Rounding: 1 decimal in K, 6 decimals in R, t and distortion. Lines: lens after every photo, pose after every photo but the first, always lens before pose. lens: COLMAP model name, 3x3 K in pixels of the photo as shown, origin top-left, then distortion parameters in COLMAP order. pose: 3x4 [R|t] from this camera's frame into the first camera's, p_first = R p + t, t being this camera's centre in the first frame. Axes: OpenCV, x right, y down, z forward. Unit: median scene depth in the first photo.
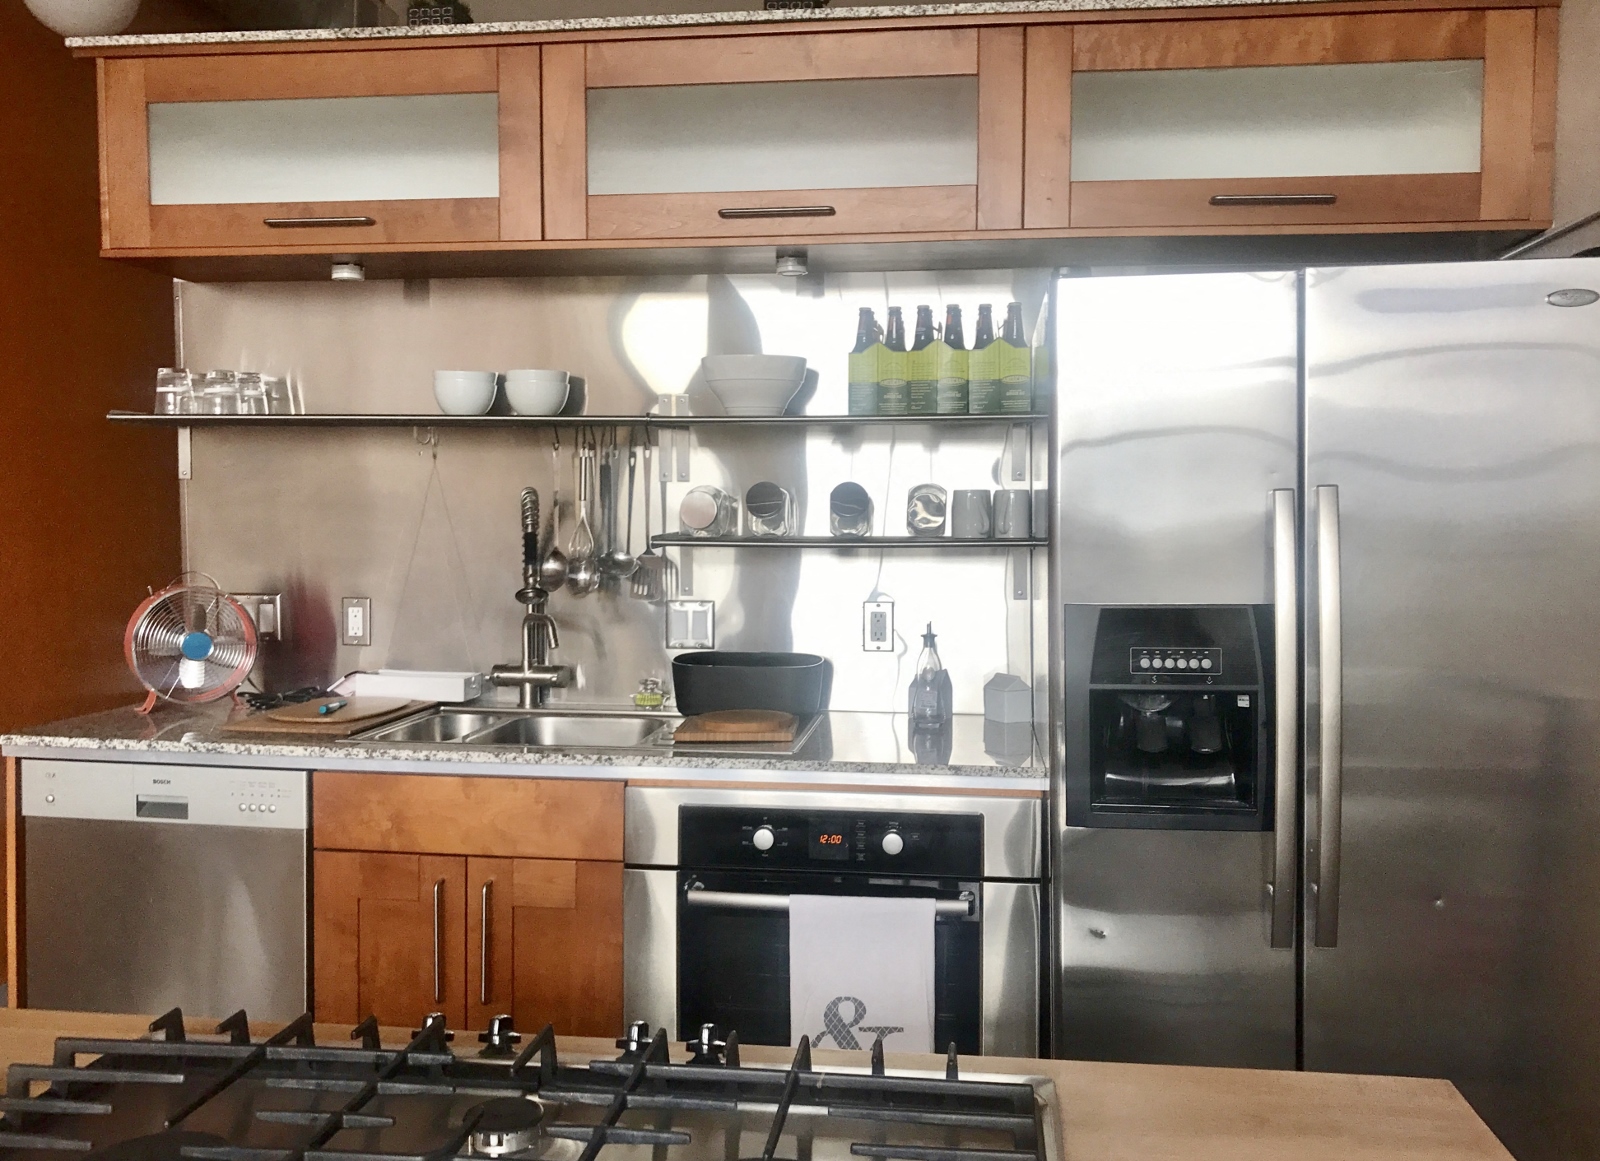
lens RADIAL K [[1340.4, 0, 791.9], [0, 1340.4, 576.2], [0, 0, 1]] dist [0.006493, 0.005628]
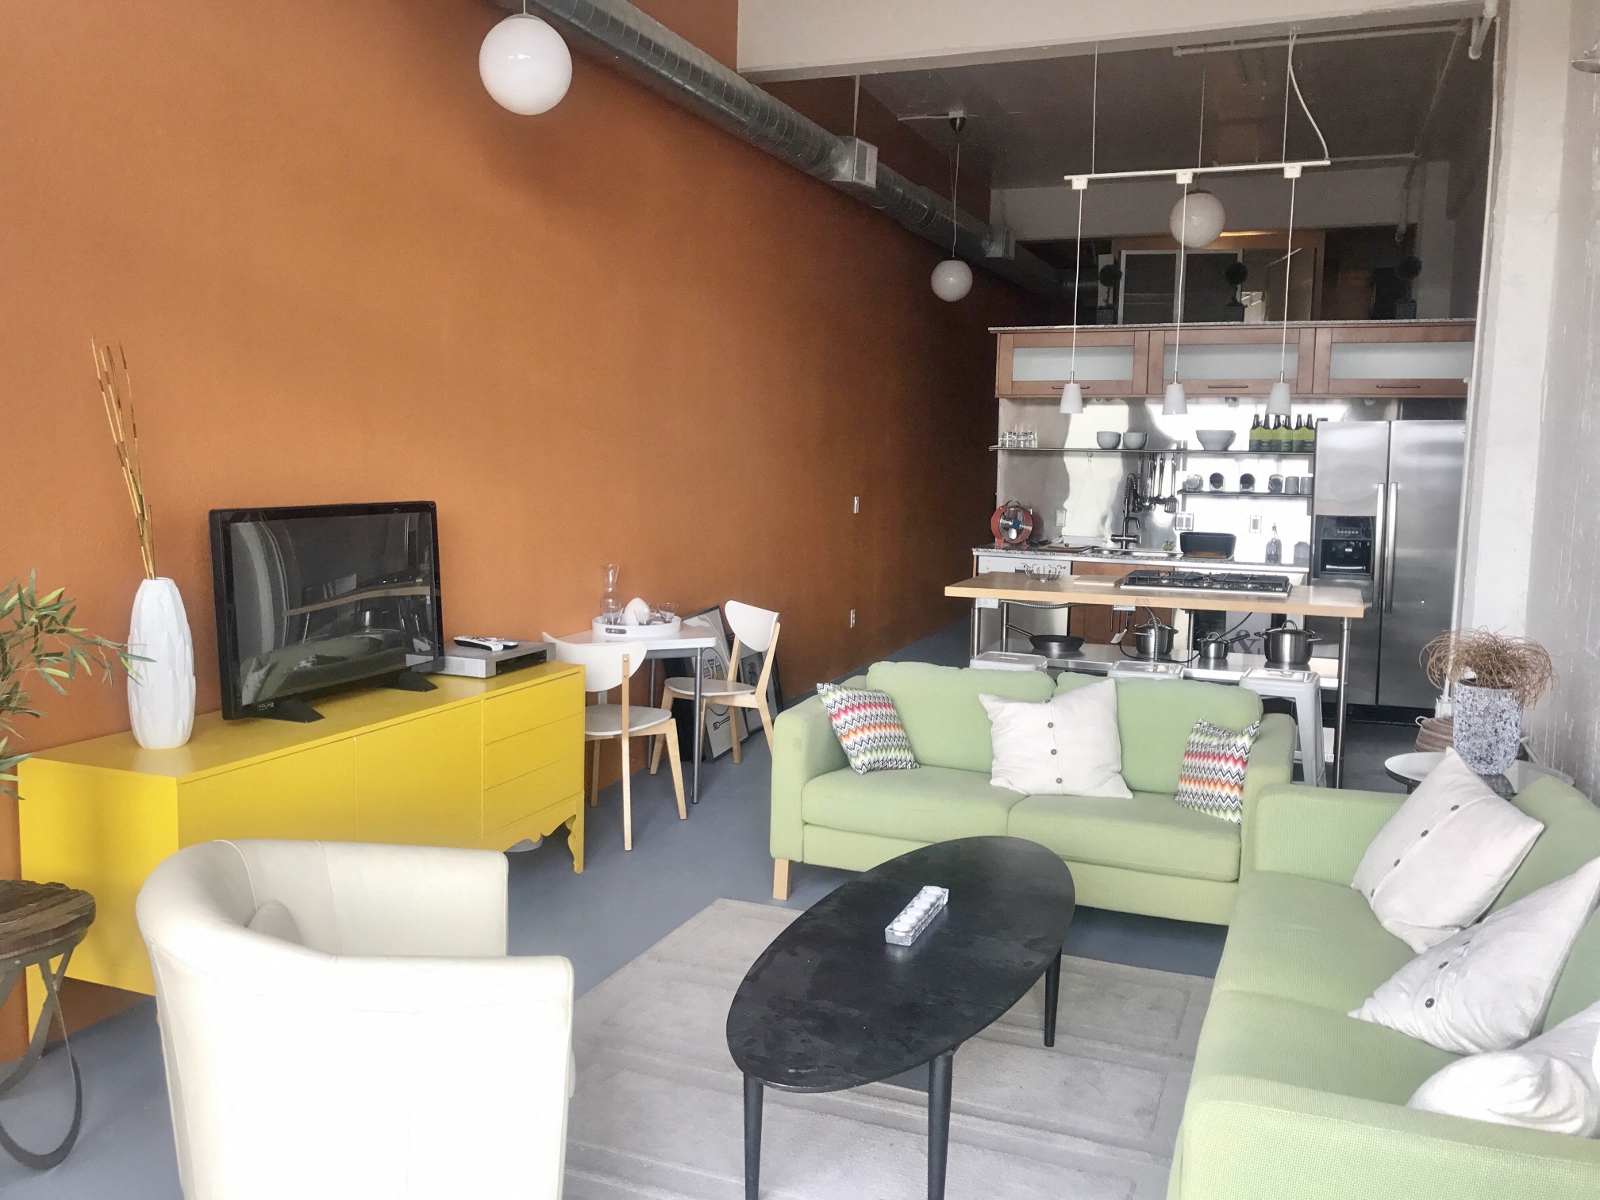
lens RADIAL K [[1304.0, 0, 798.0], [0, 1304.0, 590.4], [0, 0, 1]] dist [0.028350, -0.002603]
pose [[0.966742, 0.037615, -0.252973, -0.177029], [-0.019227, 0.997015, 0.074771, -0.011033], [0.255031, -0.067420, 0.964580, -2.063019]]
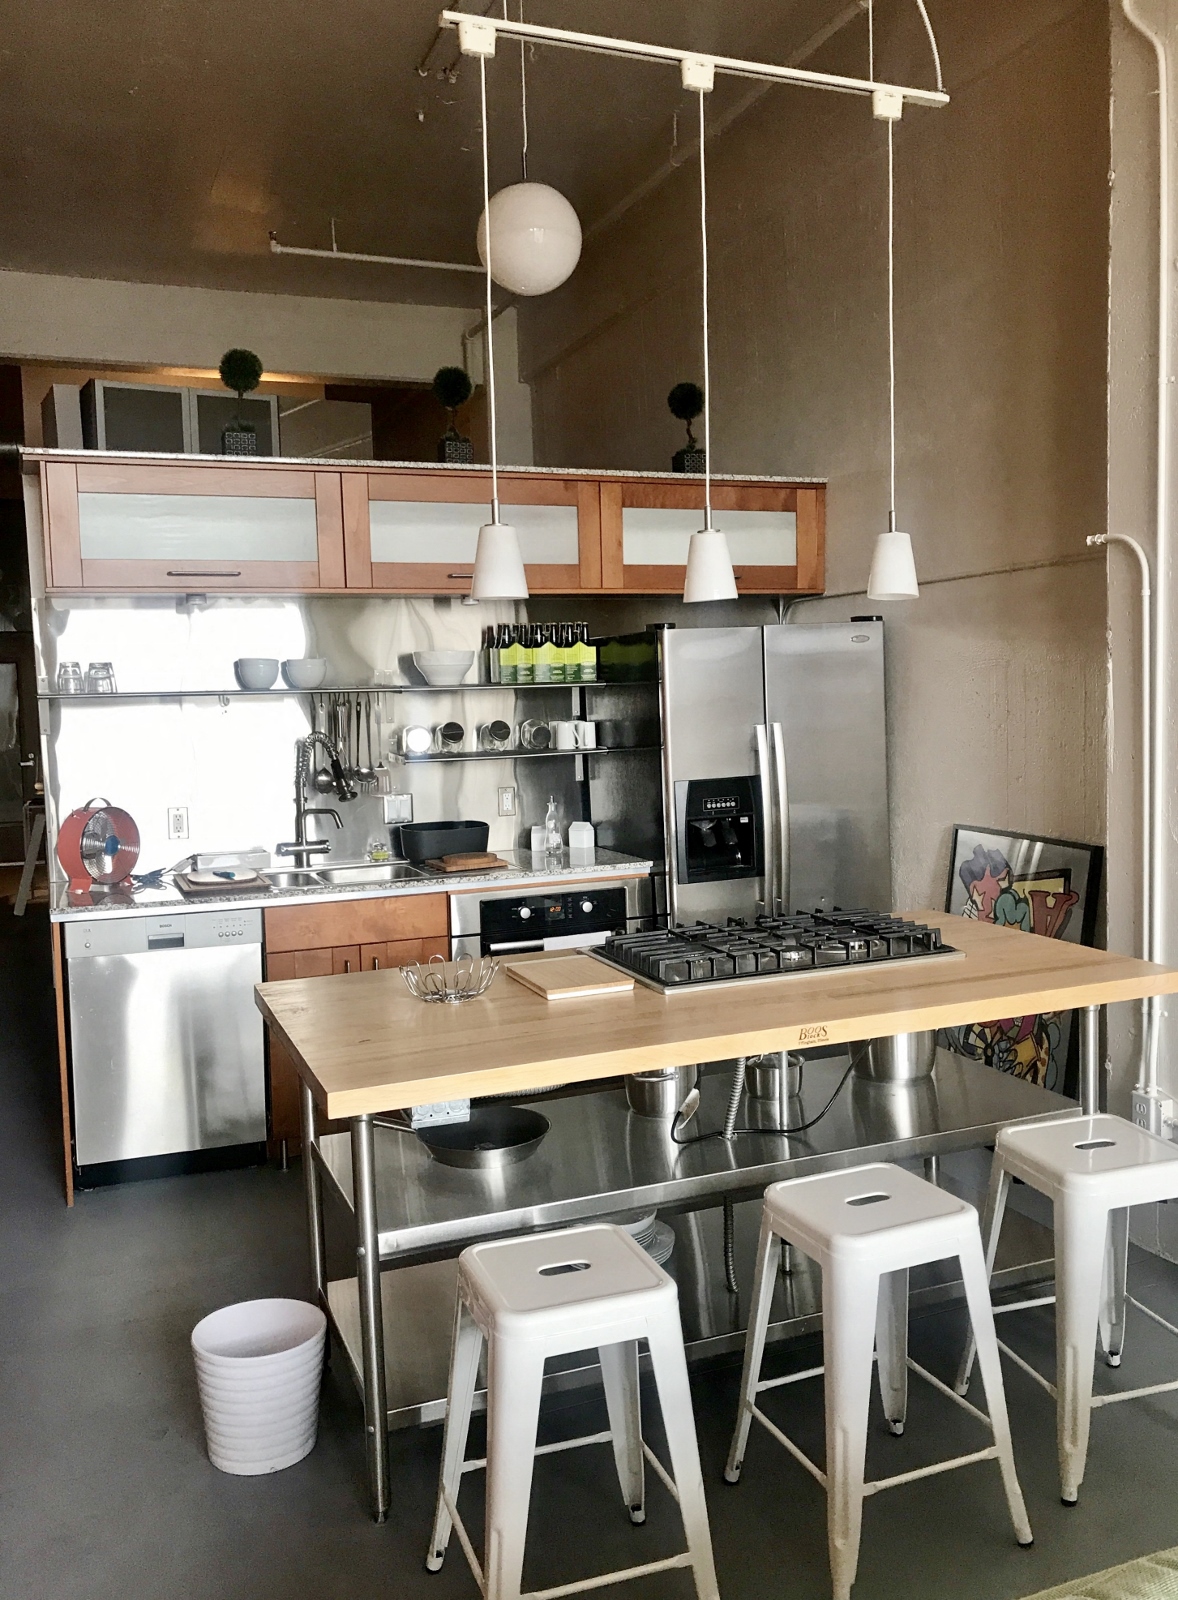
lens RADIAL K [[1331.0, 0, 581.8], [0, 1331.0, 804.8], [0, 0, 1]] dist [0.009556, 0.001859]
pose [[0.872345, -0.074488, 0.483183, -0.737803], [0.053042, 0.996911, 0.057922, -0.056326], [-0.486005, -0.024899, 0.873601, -0.608653]]
